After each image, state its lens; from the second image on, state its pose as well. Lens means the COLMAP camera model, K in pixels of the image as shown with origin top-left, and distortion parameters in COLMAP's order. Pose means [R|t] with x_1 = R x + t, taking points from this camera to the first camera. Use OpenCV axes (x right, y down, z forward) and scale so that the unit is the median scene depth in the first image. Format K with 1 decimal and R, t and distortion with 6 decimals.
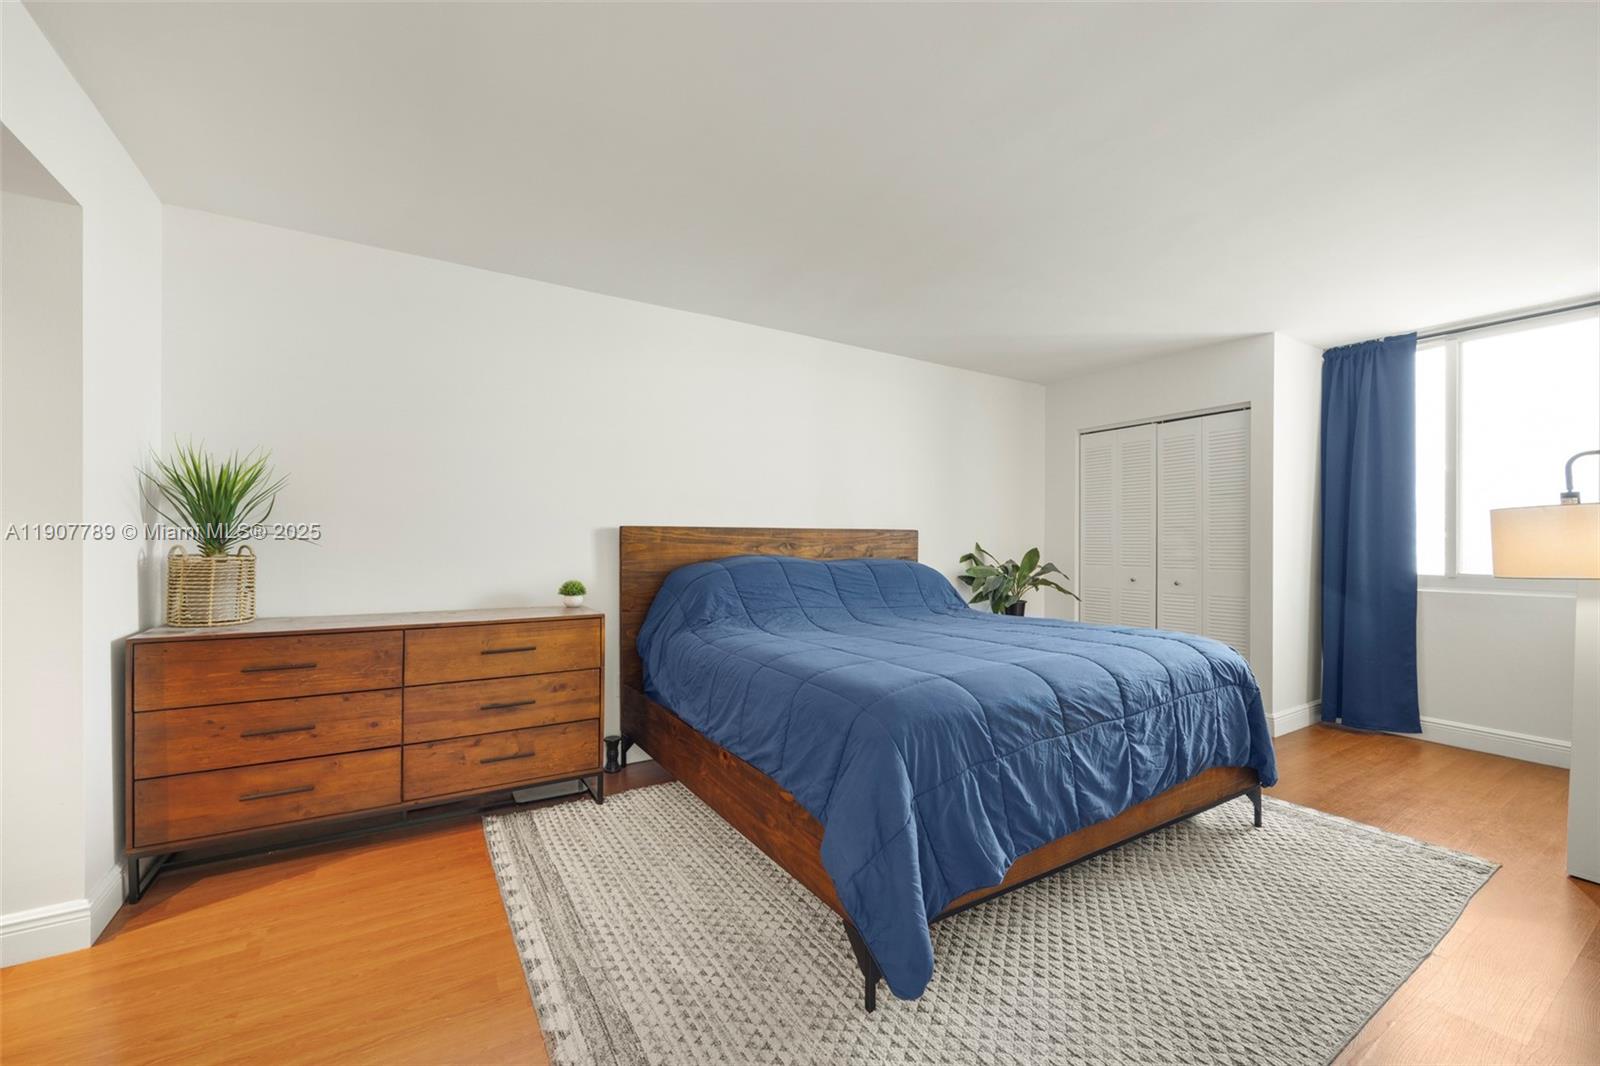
lens RADIAL K [[640.1, 0, 801.6], [0, 640.1, 543.6], [0, 0, 1]] dist [0.002027, -0.000668]
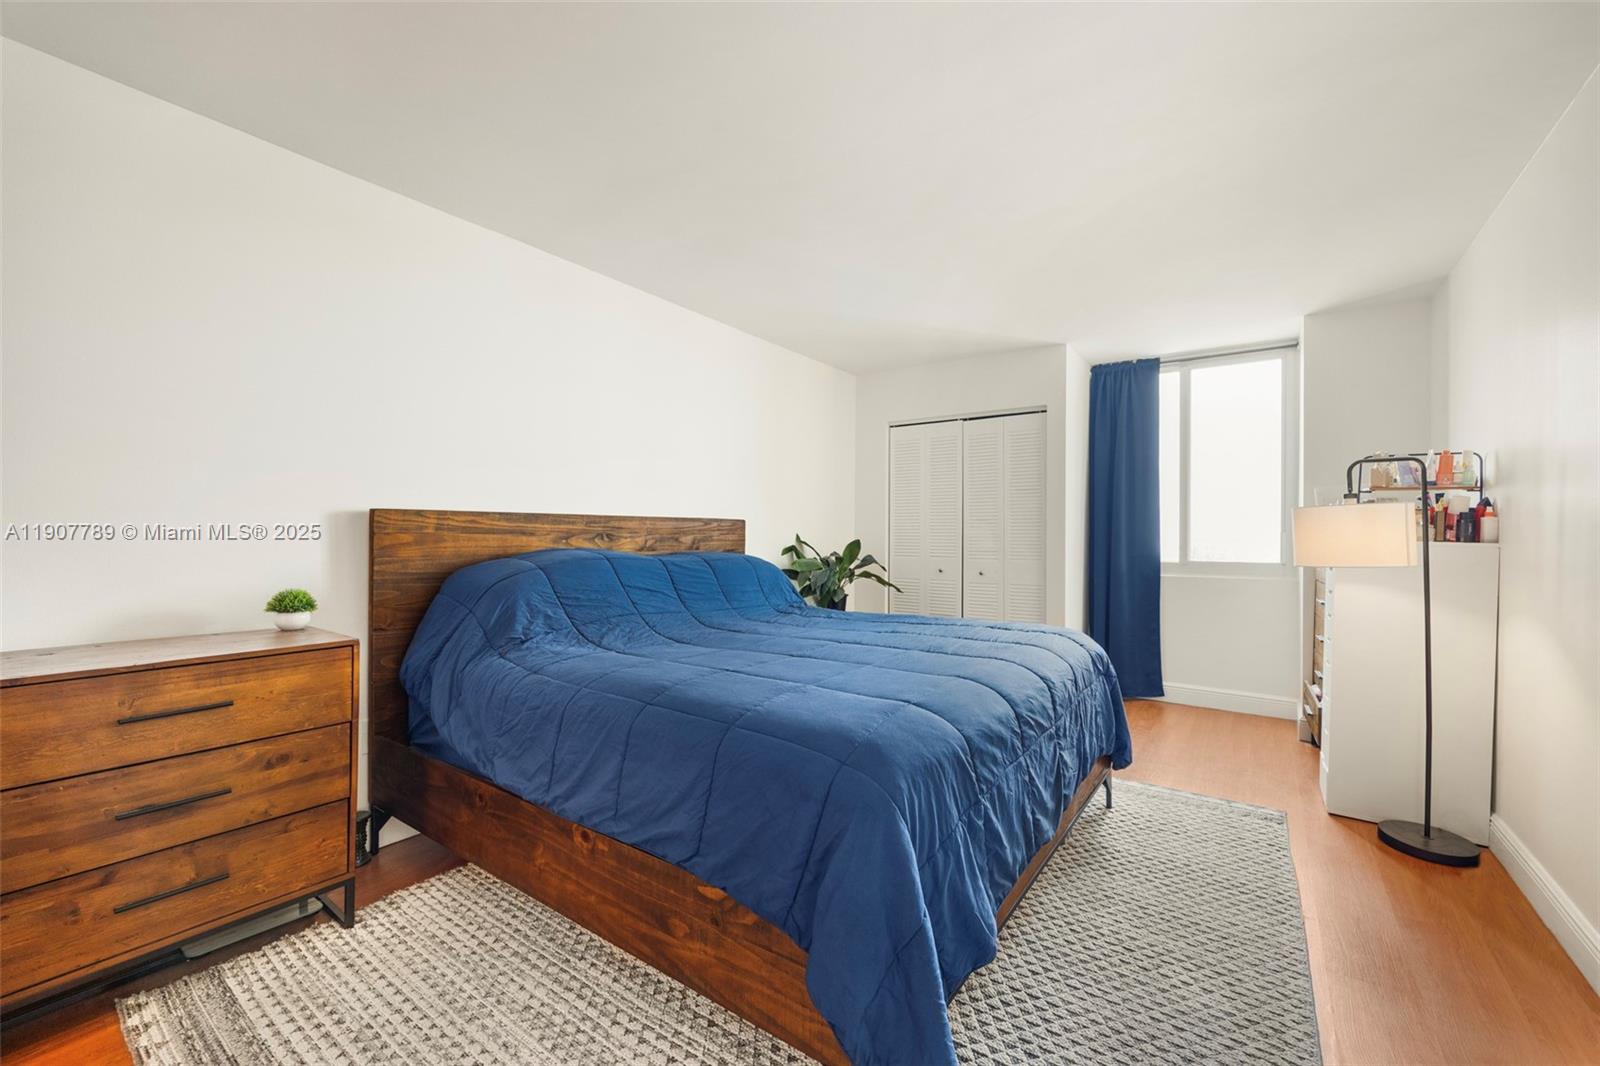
lens RADIAL K [[640.1, 0, 800.6], [0, 640.1, 532.6], [0, 0, 1]] dist [0.002027, -0.000668]
pose [[0.924709, 0.003982, 0.380655, -0.148345], [-0.002889, 0.999990, -0.003441, -0.000523], [-0.380665, 0.002082, 0.924711, 0.226004]]
